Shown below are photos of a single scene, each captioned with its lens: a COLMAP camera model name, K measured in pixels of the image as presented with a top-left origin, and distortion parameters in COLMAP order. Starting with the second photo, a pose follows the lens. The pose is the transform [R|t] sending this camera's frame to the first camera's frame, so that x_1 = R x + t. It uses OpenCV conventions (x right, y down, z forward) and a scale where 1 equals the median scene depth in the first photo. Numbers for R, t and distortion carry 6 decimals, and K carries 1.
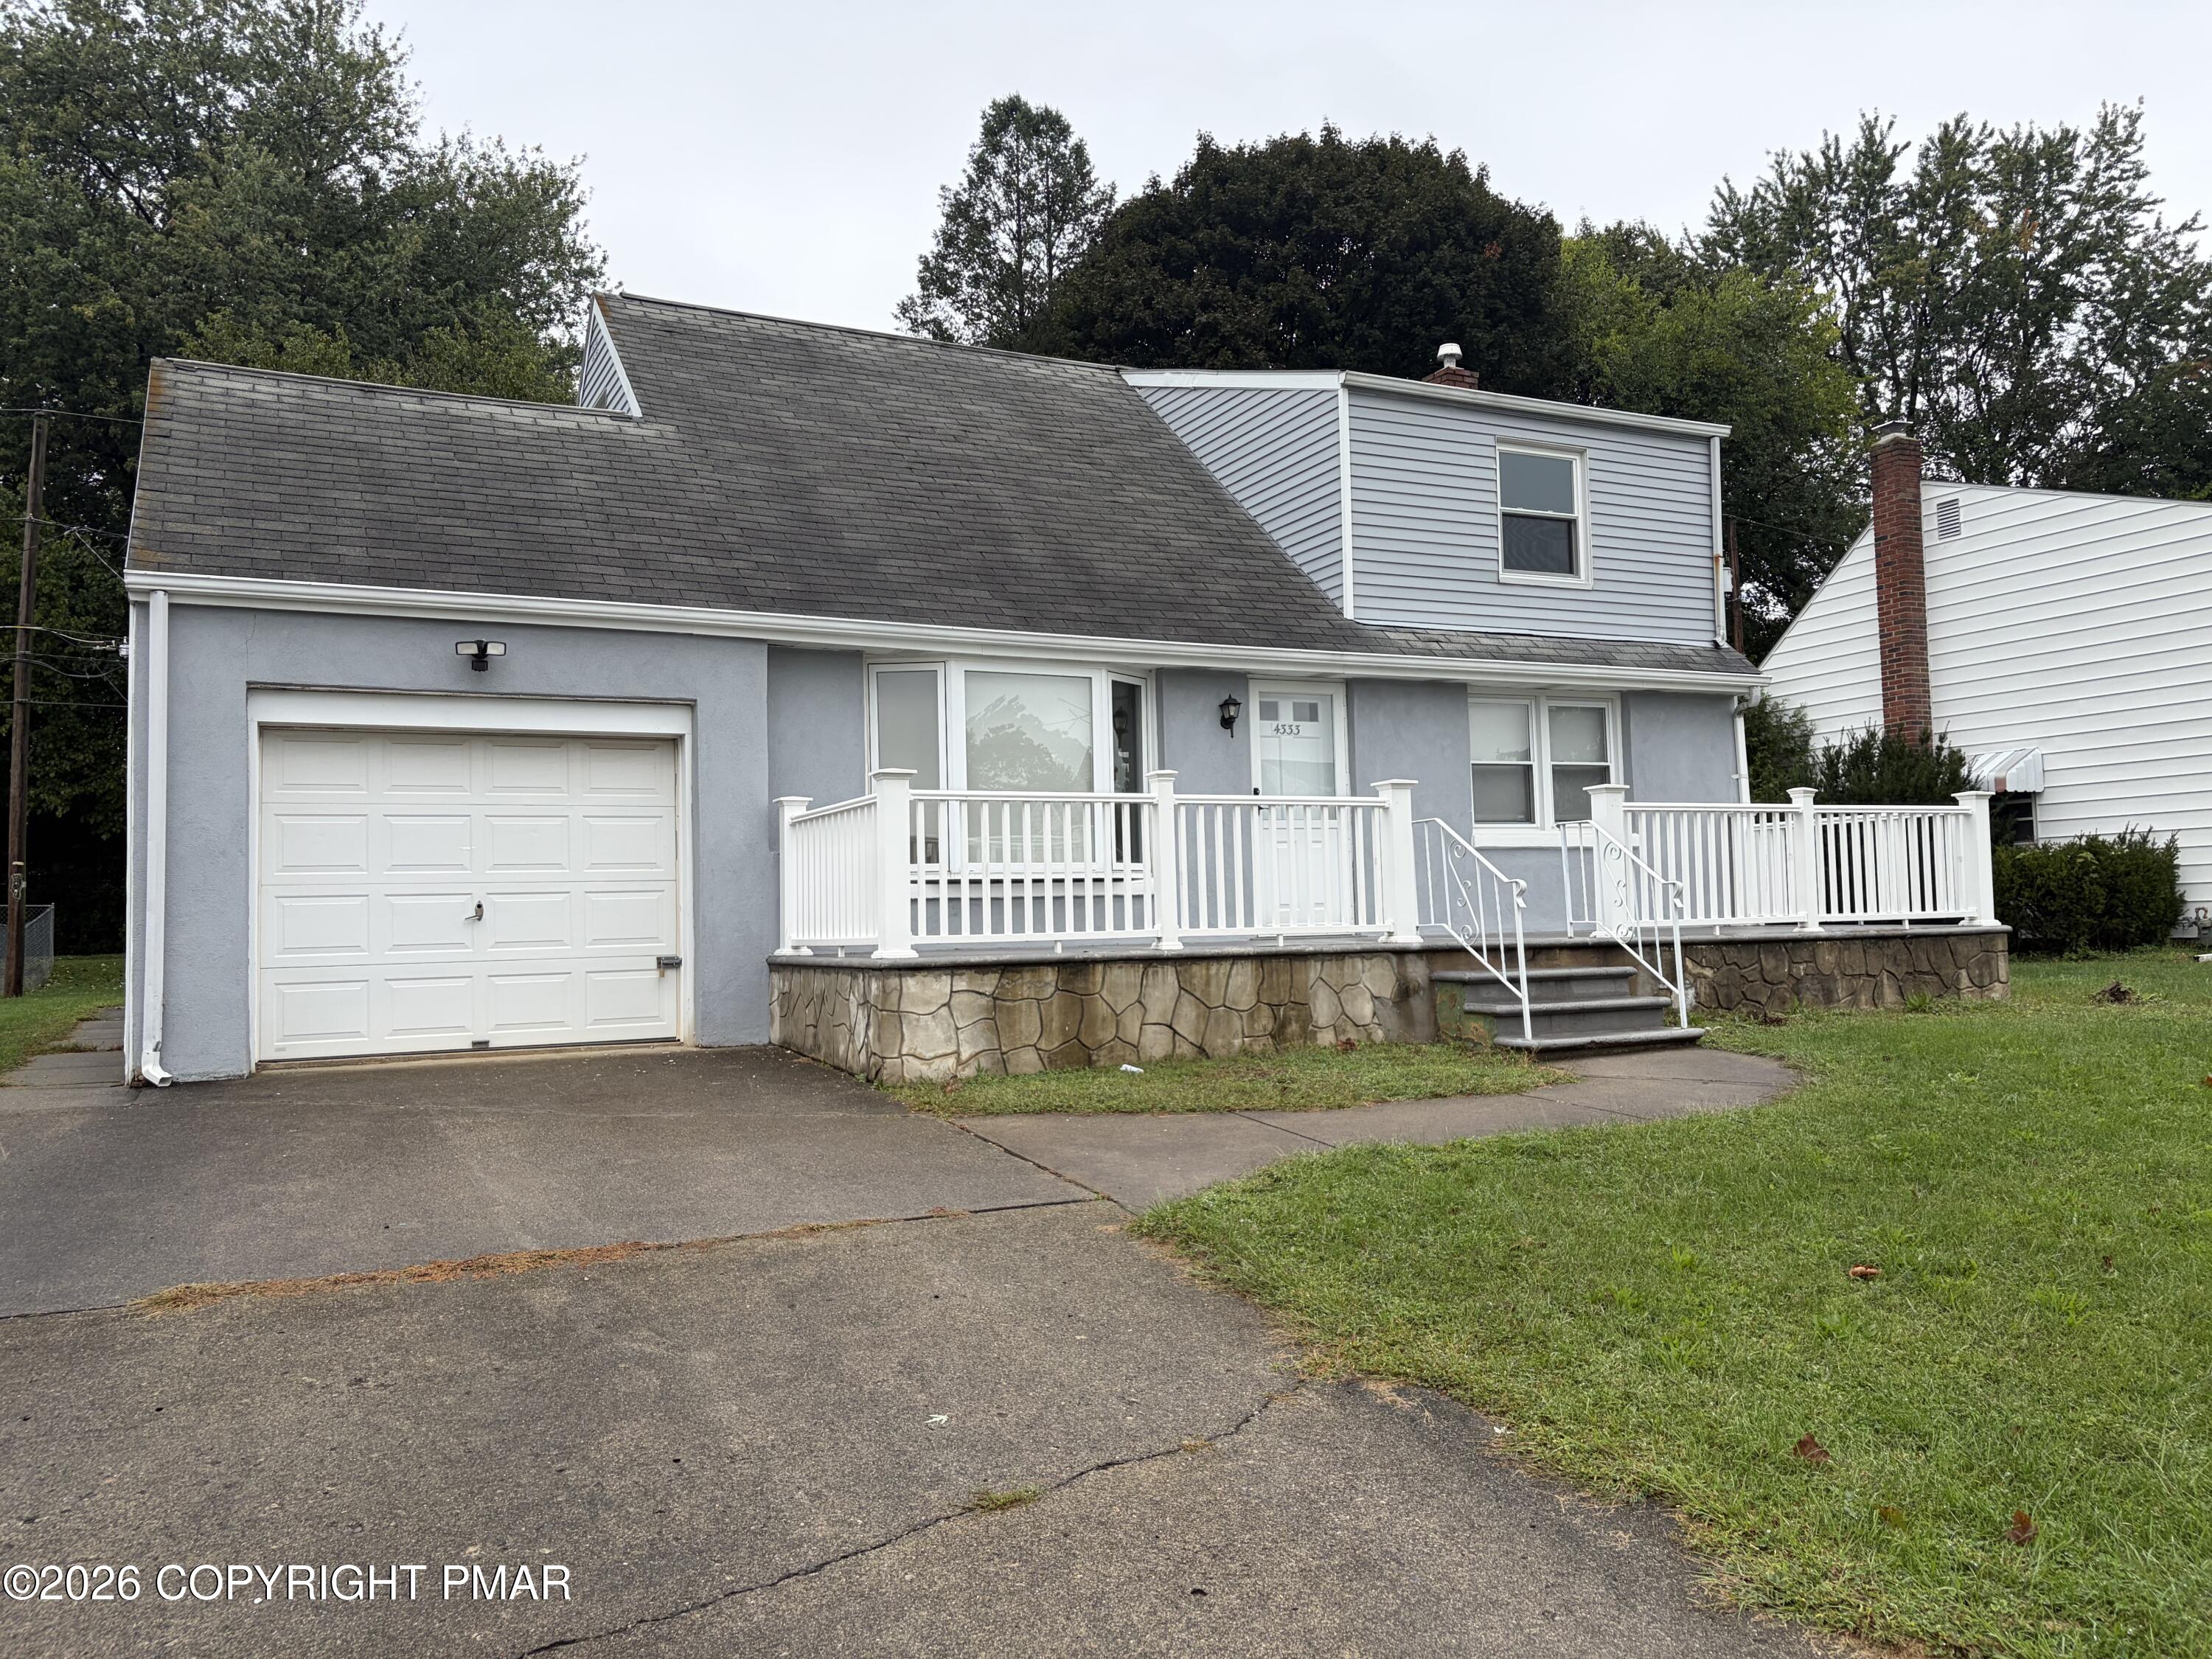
lens RADIAL K [[1670.4, 0, 1095.0], [0, 1670.4, 818.9], [0, 0, 1]] dist [0.049419, -0.042727]
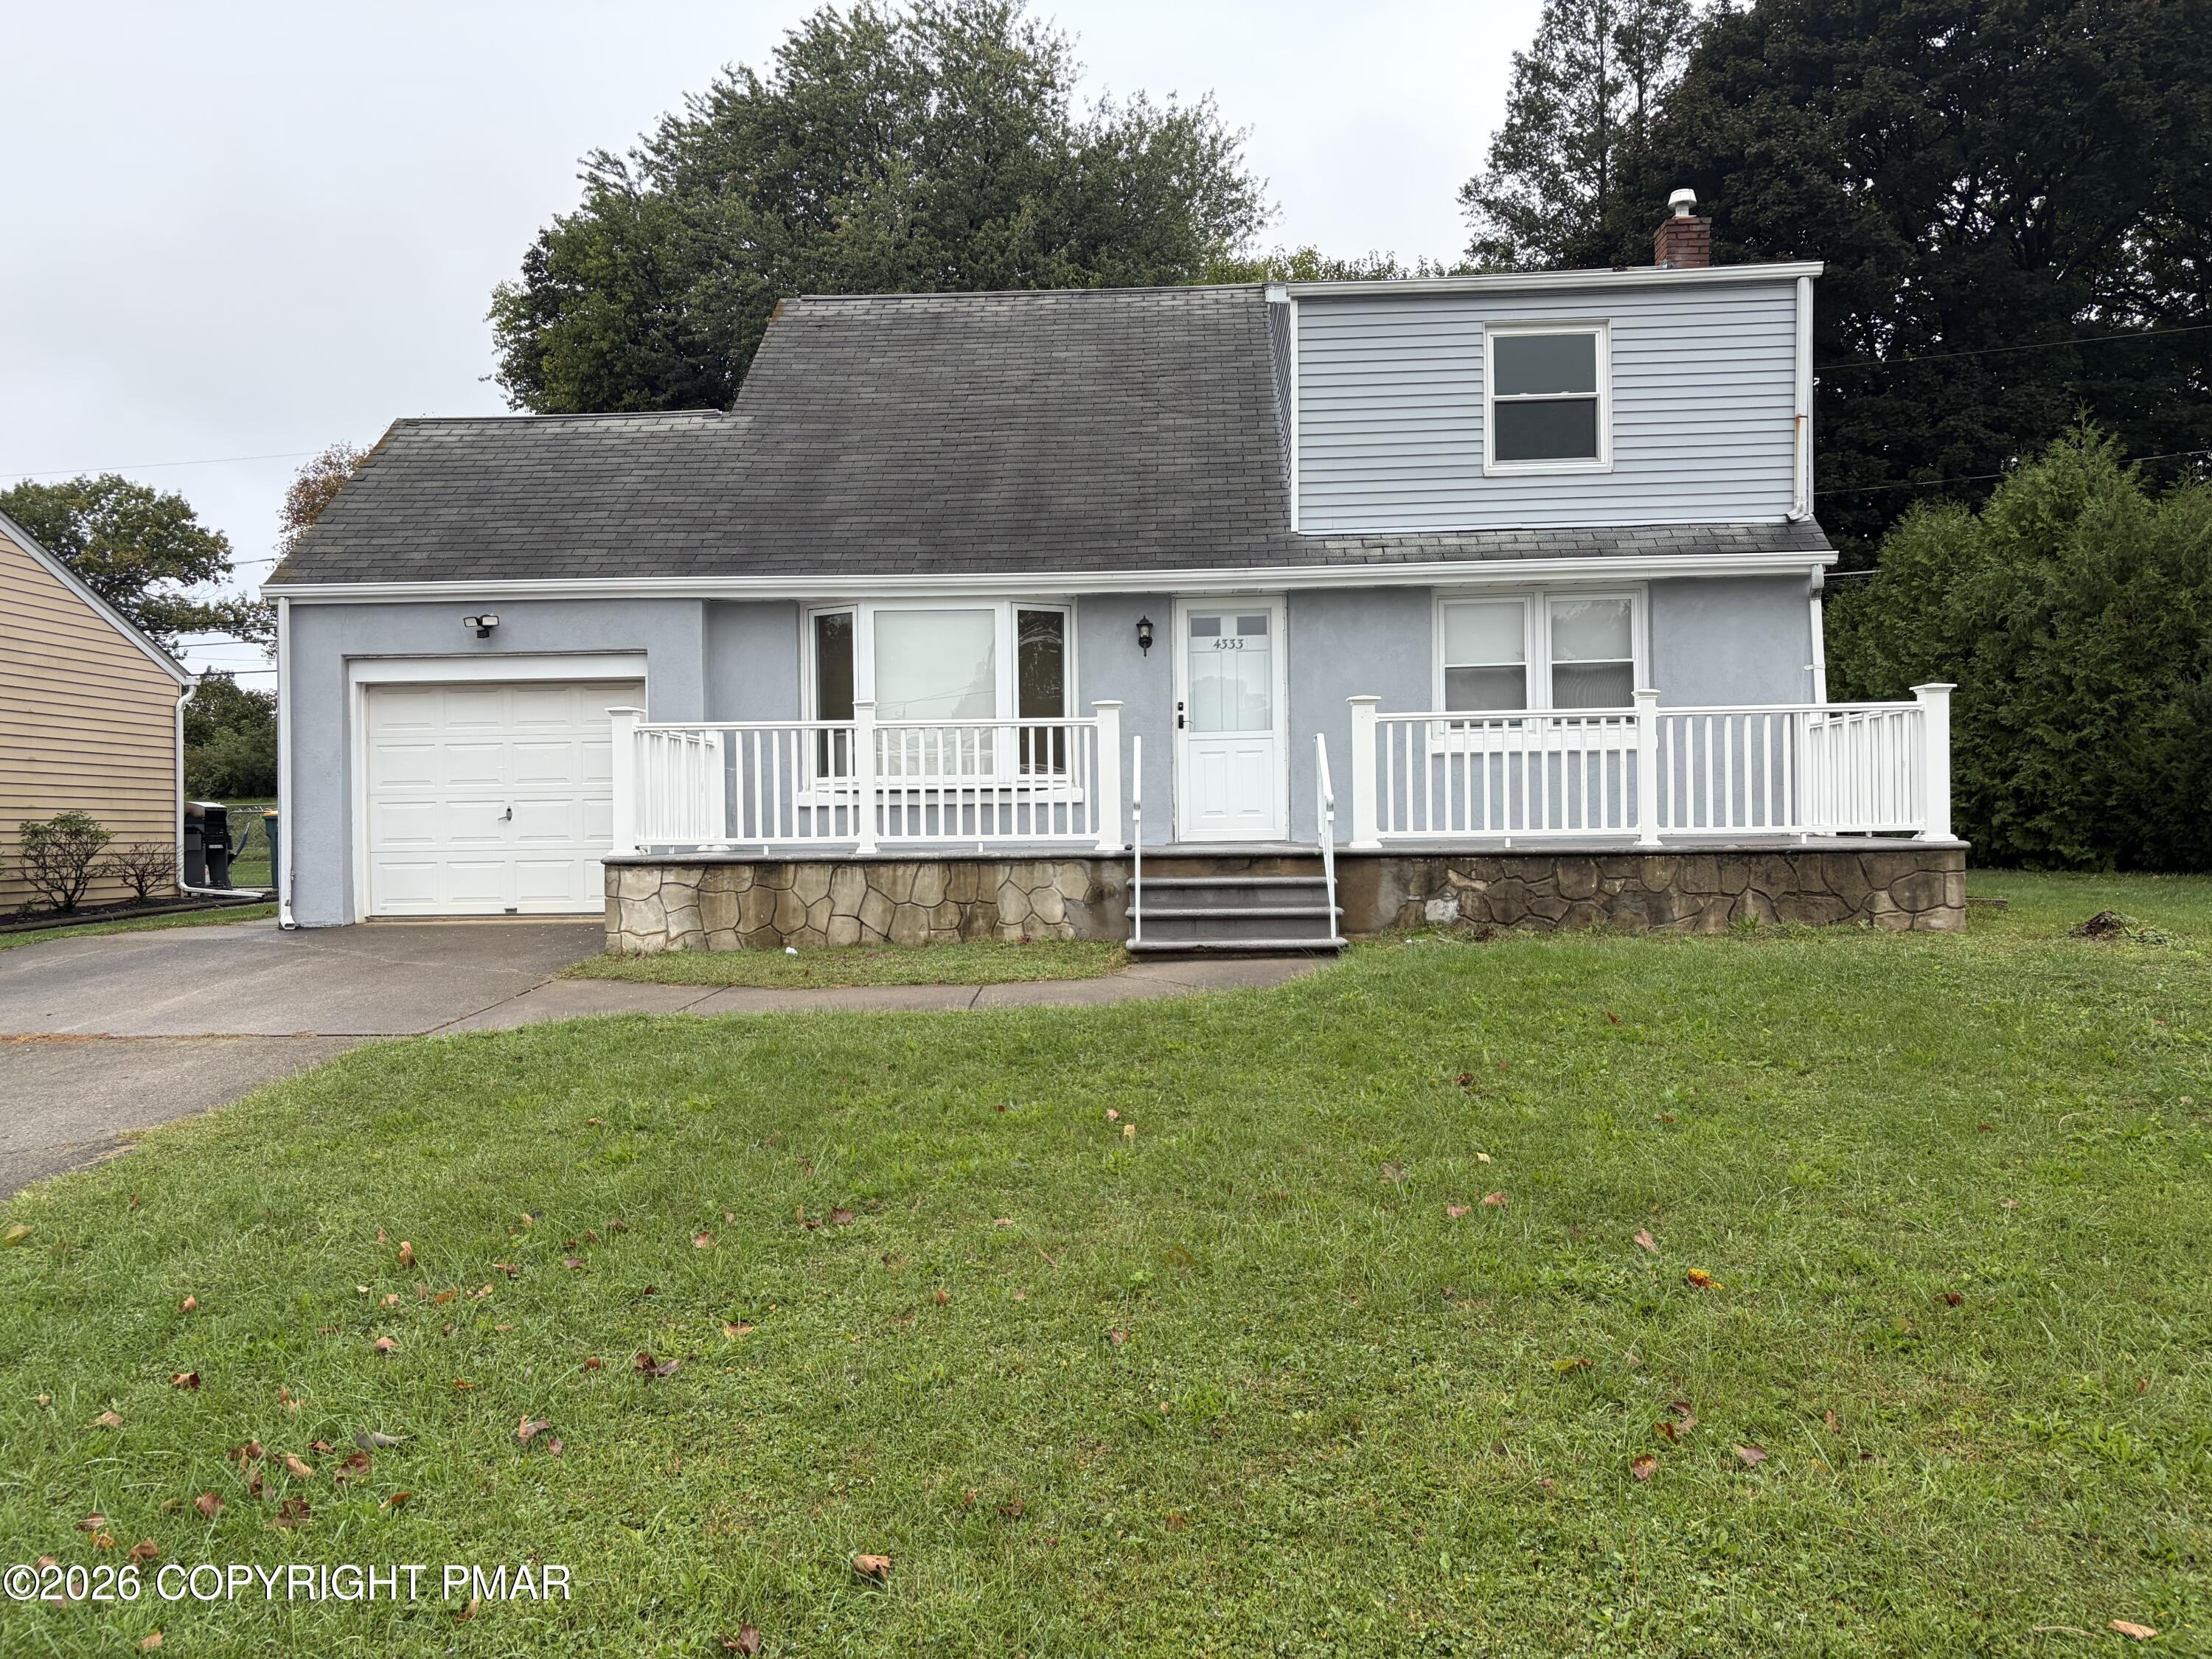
lens RADIAL K [[1670.4, 0, 1106.9], [0, 1670.4, 829.8], [0, 0, 1]] dist [0.049419, -0.042727]
pose [[0.868231, 0.012635, -0.495999, 0.630187], [0.024064, 0.997427, 0.067532, -0.011138], [0.495576, -0.070569, 0.865693, 0.052903]]
